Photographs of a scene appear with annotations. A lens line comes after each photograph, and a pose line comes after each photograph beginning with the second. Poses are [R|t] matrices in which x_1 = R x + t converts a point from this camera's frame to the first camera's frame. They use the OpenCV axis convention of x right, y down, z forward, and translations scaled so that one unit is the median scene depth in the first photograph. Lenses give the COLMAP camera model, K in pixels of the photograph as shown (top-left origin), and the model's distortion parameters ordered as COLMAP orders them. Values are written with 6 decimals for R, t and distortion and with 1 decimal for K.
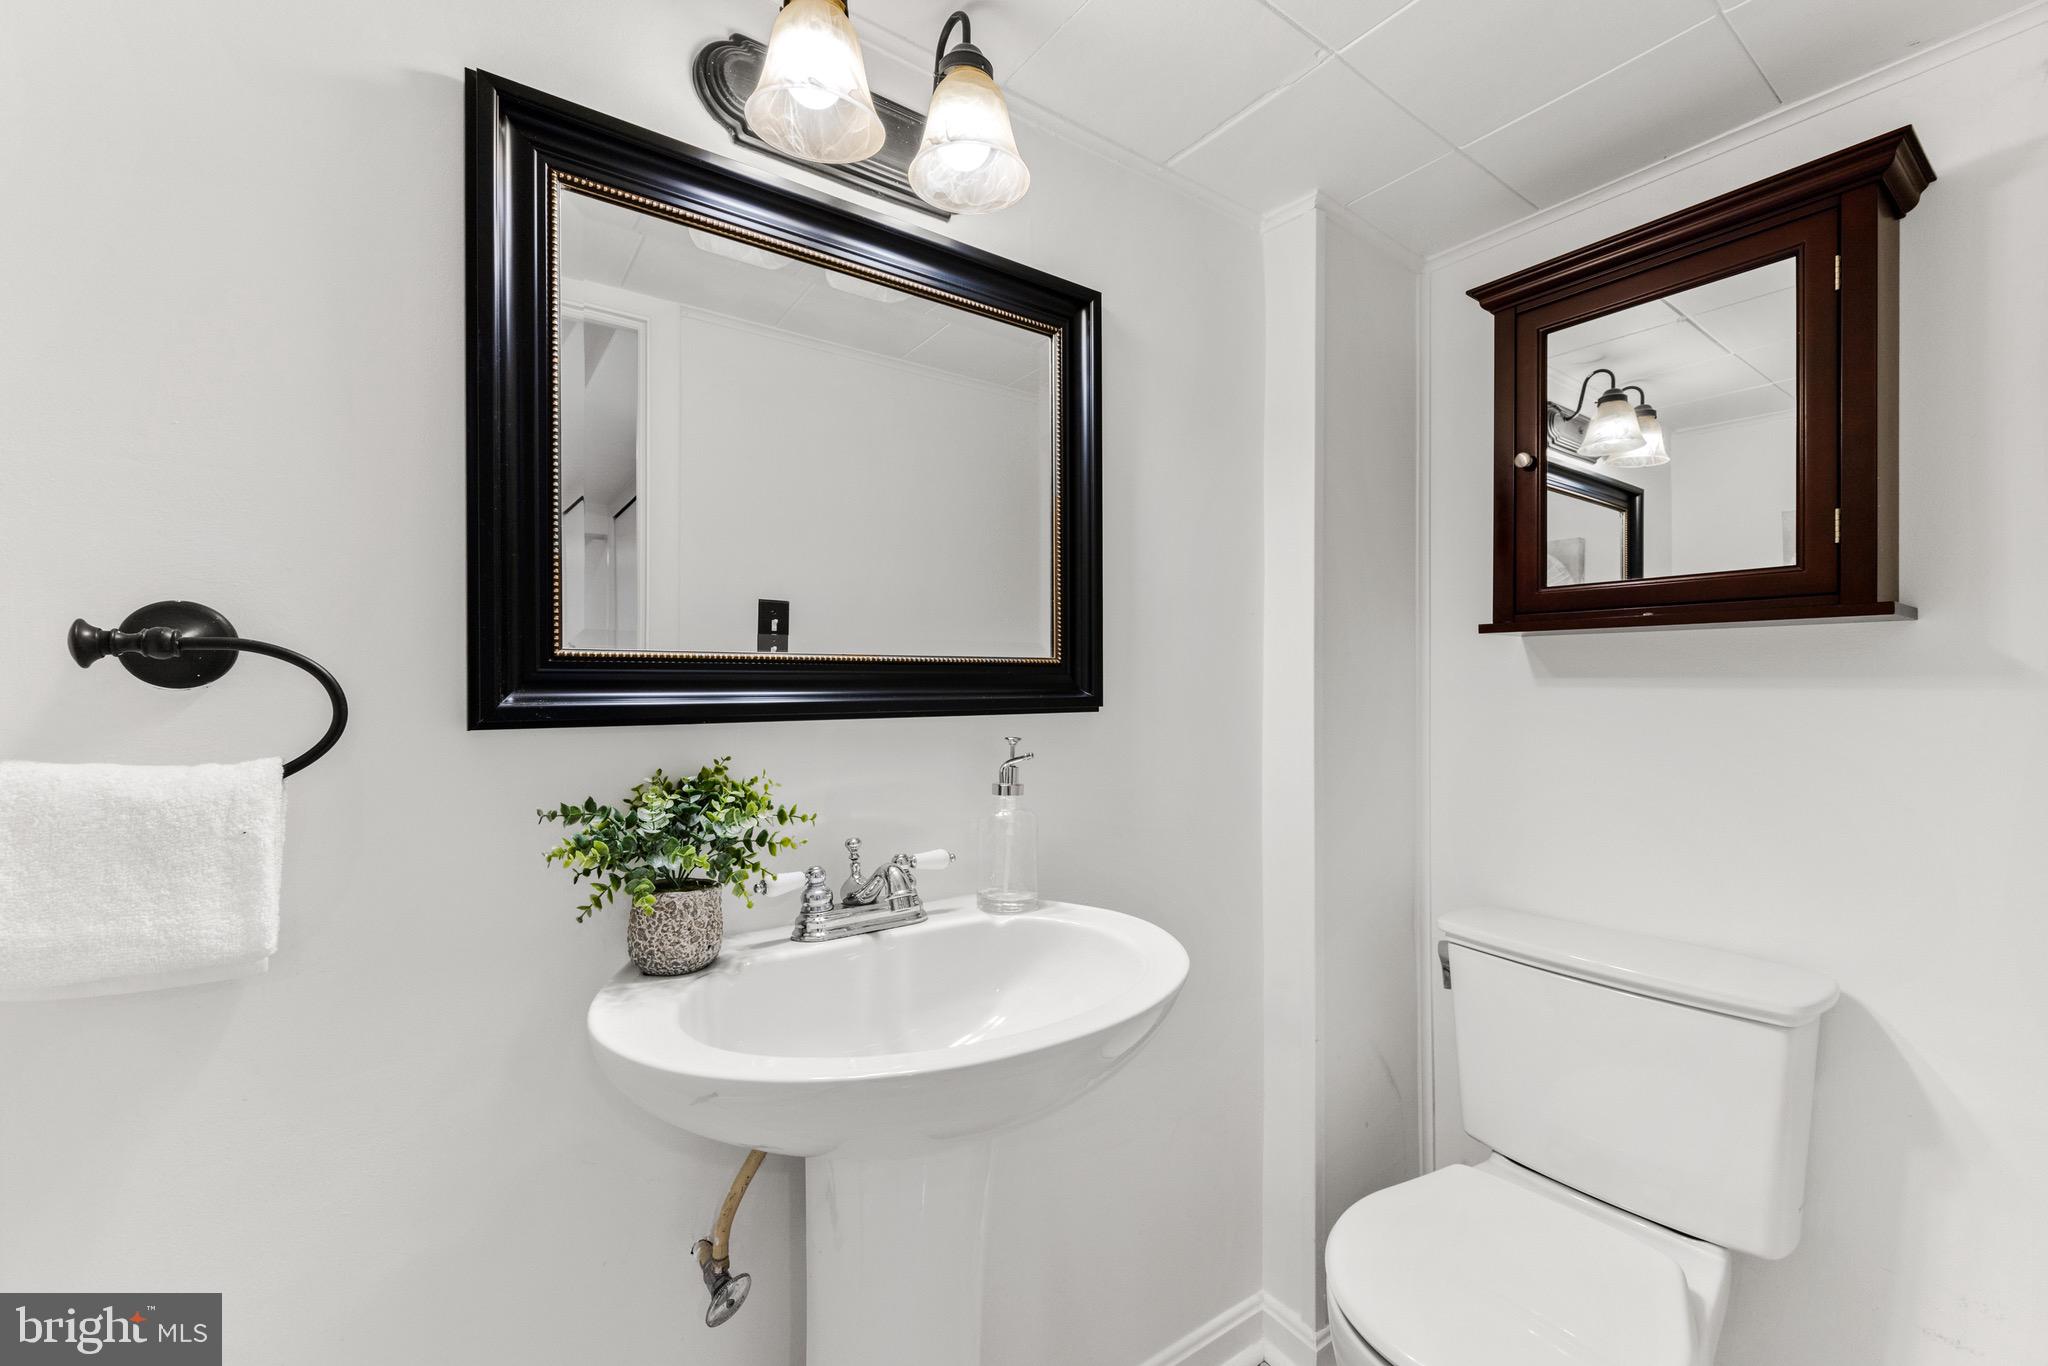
lens RADIAL K [[810.6, 0, 962.9], [0, 810.6, 680.9], [0, 0, 1]] dist [-0.004161, 0.000040]
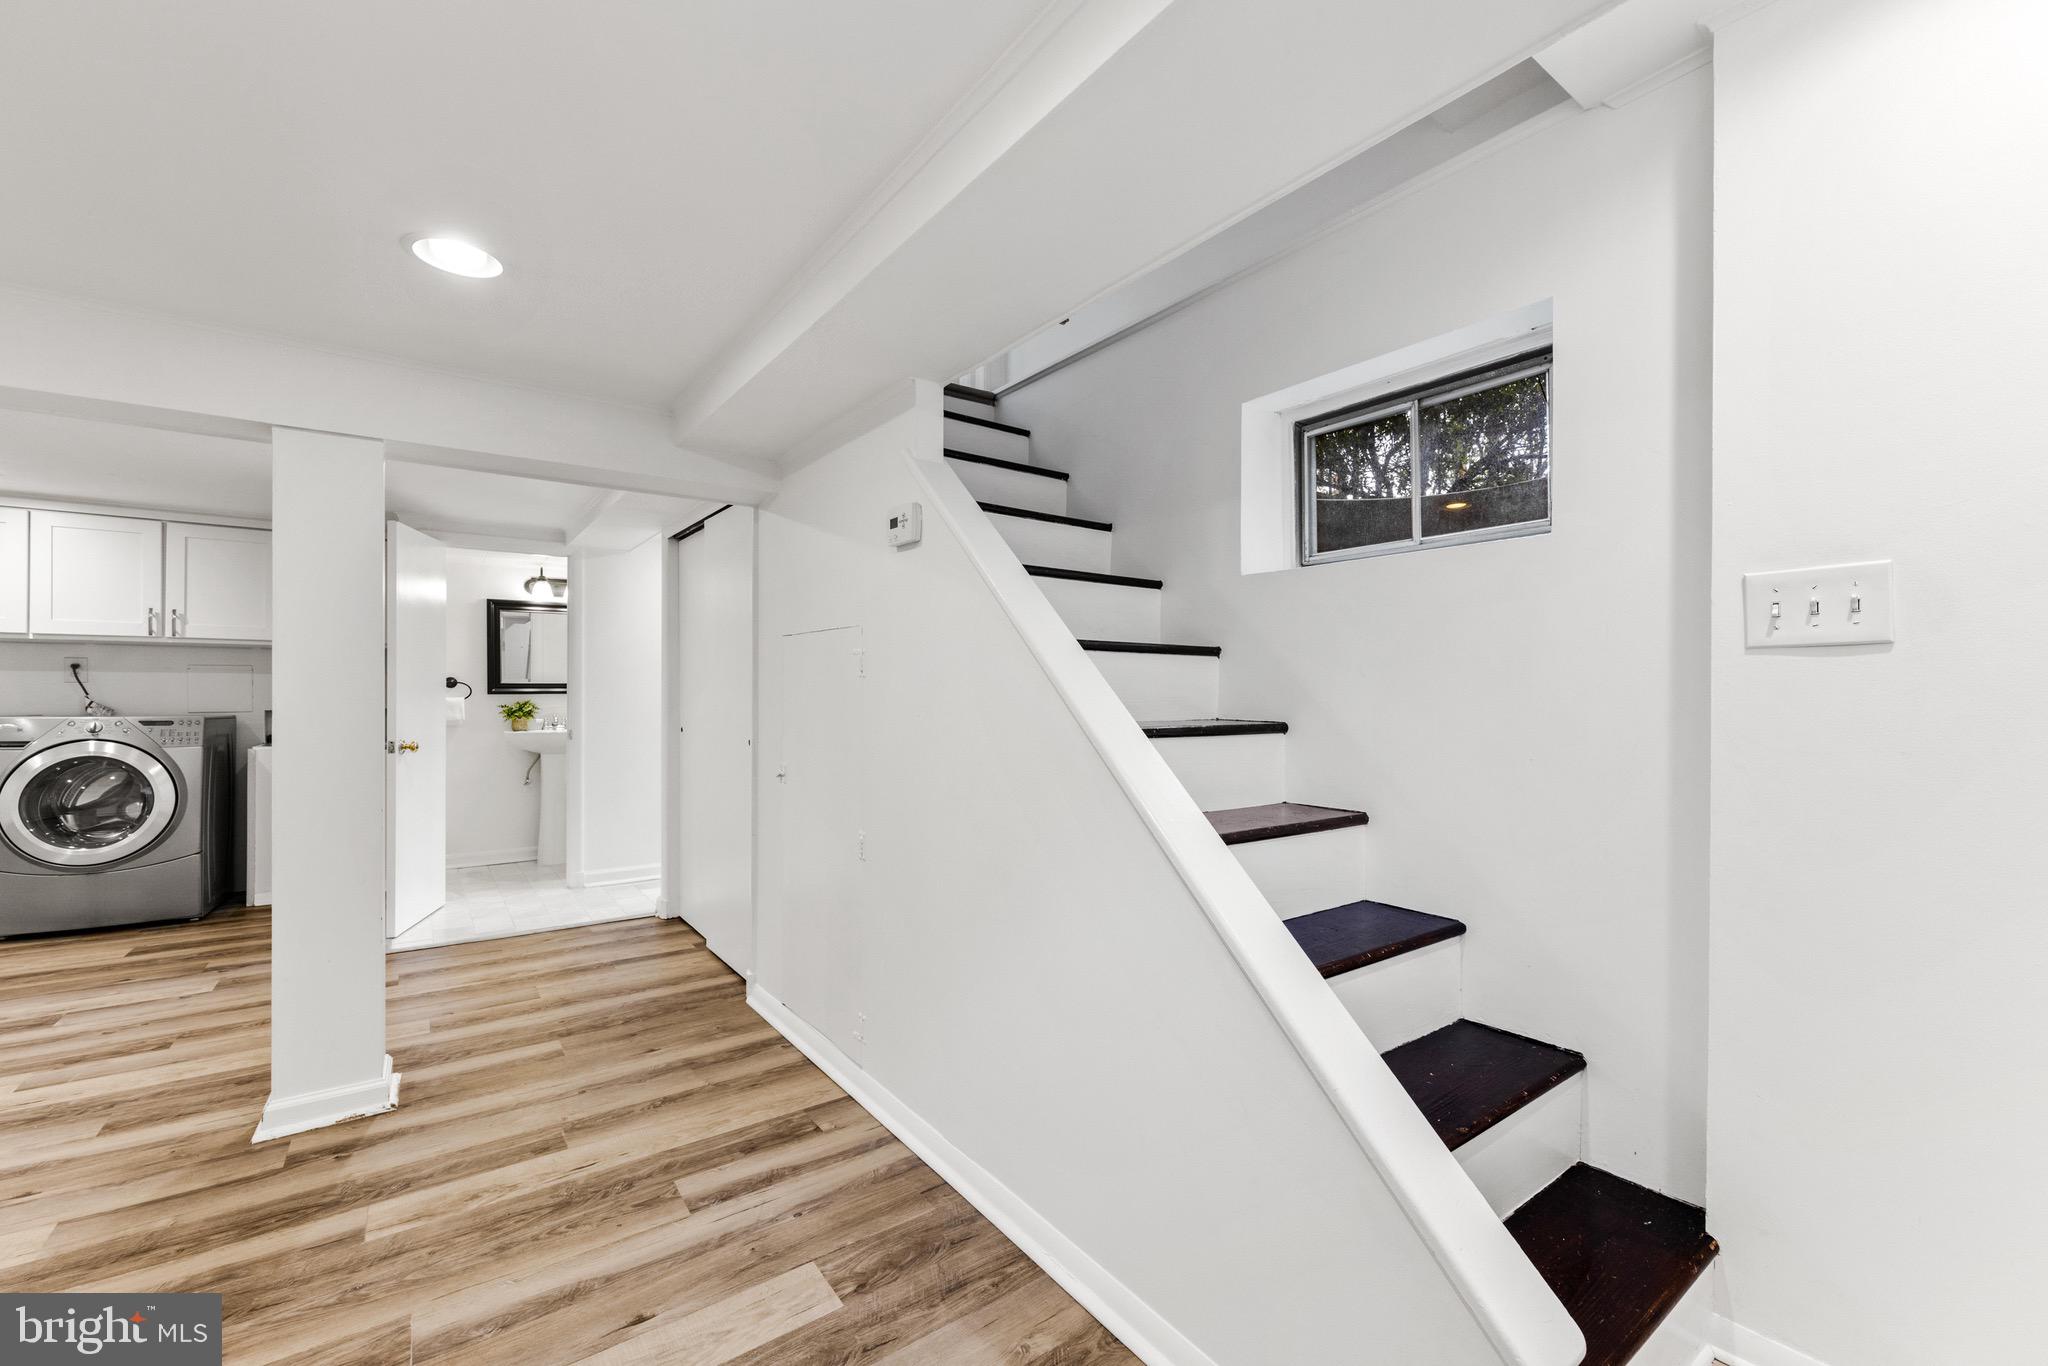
lens RADIAL K [[810.6, 0, 977.1], [0, 810.6, 687.1], [0, 0, 1]] dist [-0.004161, 0.000040]
pose [[0.999573, -0.001436, 0.029187, 3.262086], [0.001308, 0.999989, 0.004392, -0.025272], [-0.029193, -0.004352, 0.999564, -5.842512]]
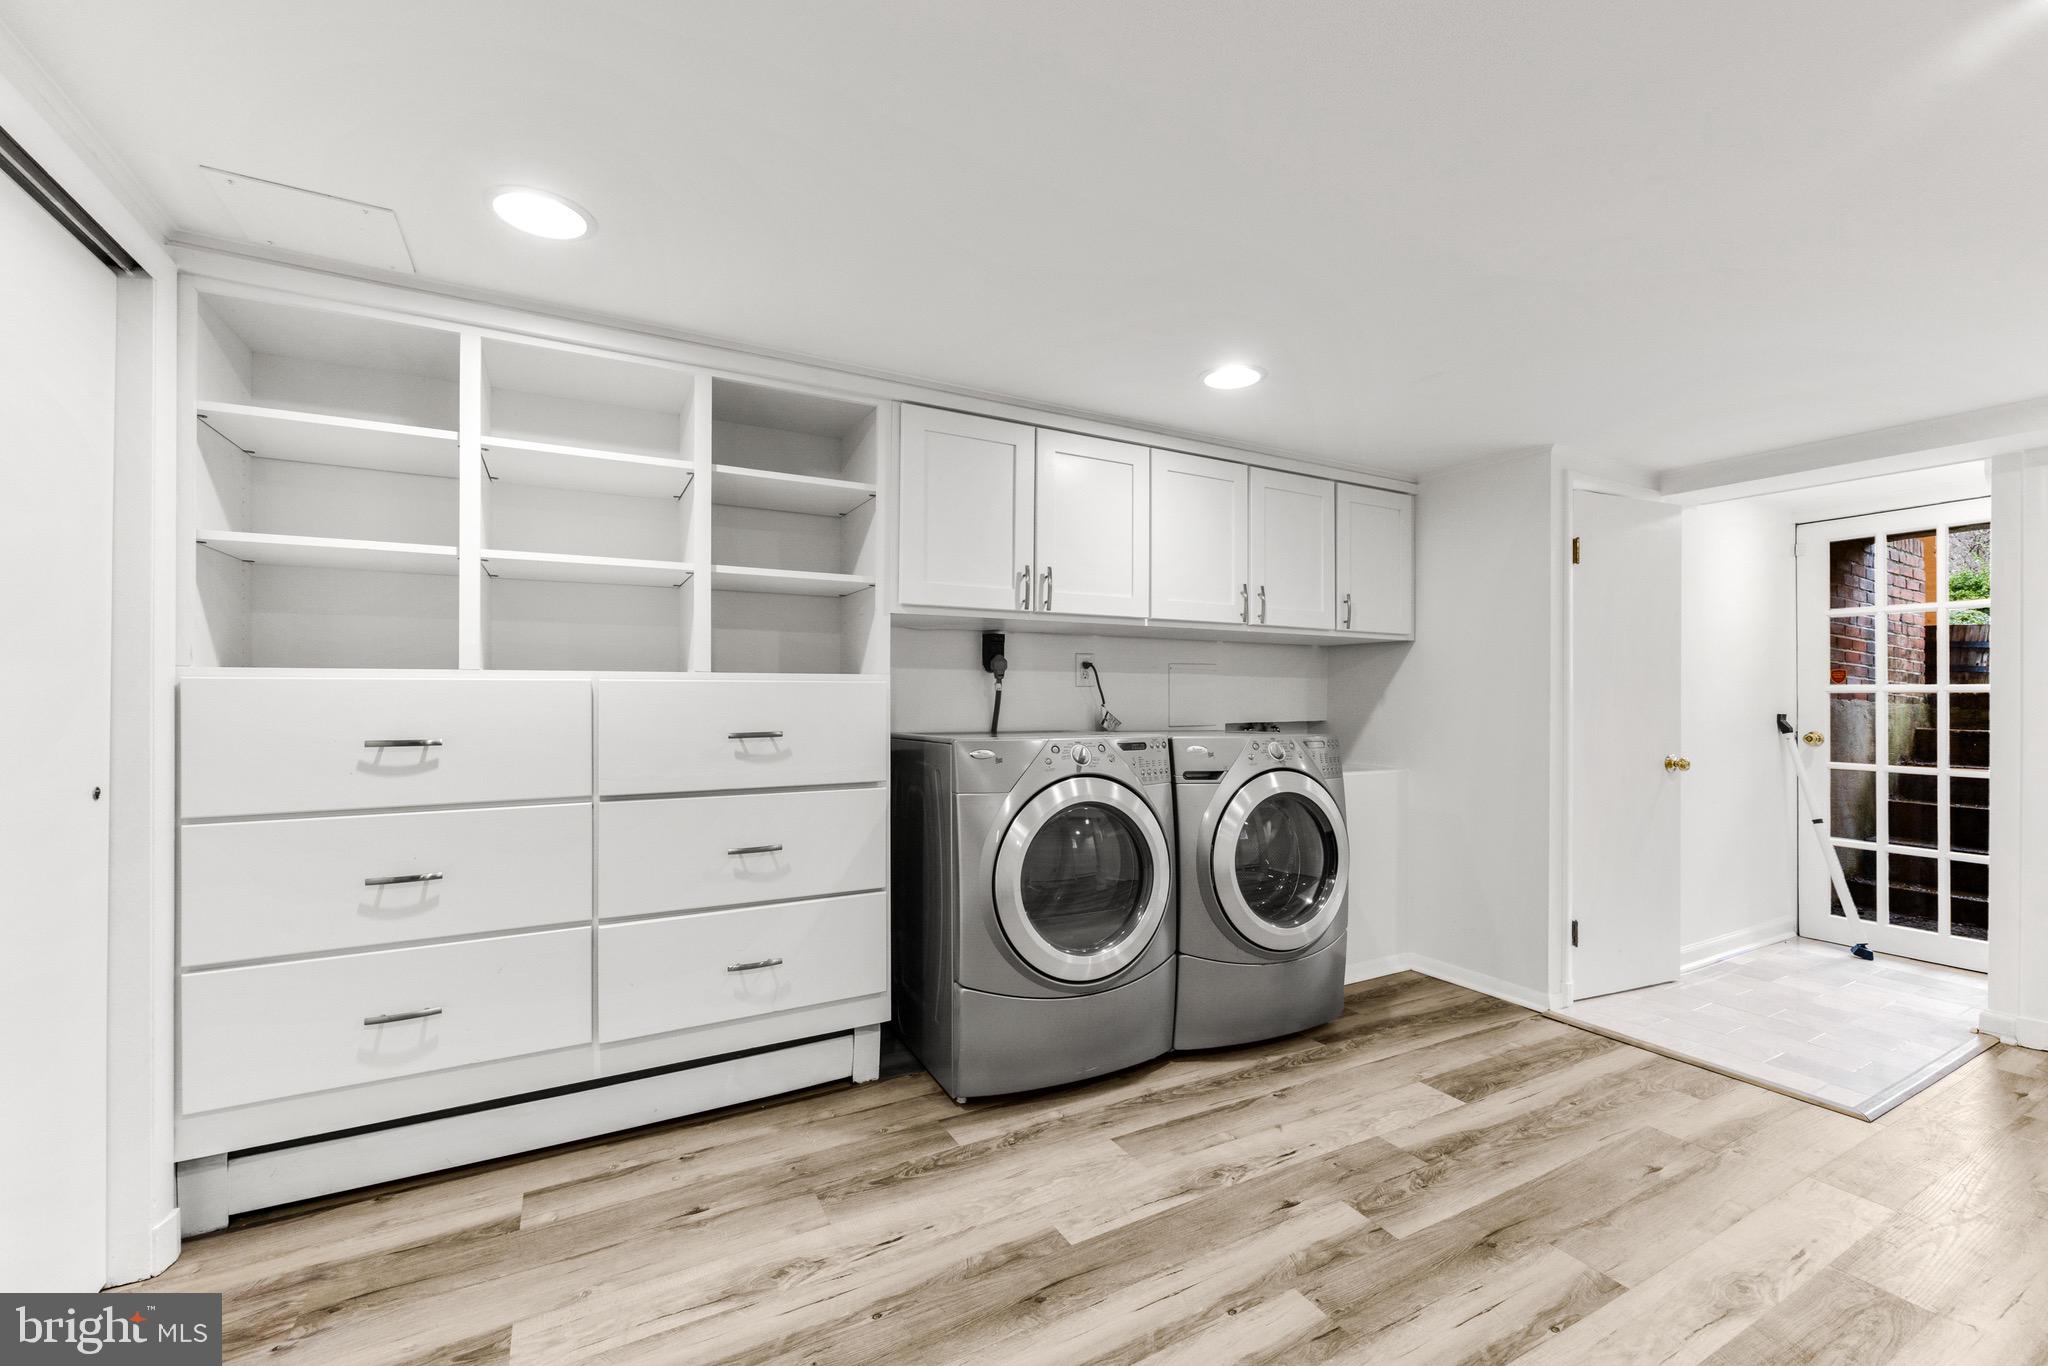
lens RADIAL K [[810.6, 0, 986.8], [0, 810.6, 695.2], [0, 0, 1]] dist [-0.004161, 0.000040]
pose [[0.993273, -0.002617, -0.115764, -2.488106], [0.003370, 0.999974, 0.006309, -0.029973], [0.115745, -0.006657, 0.993257, -4.433560]]
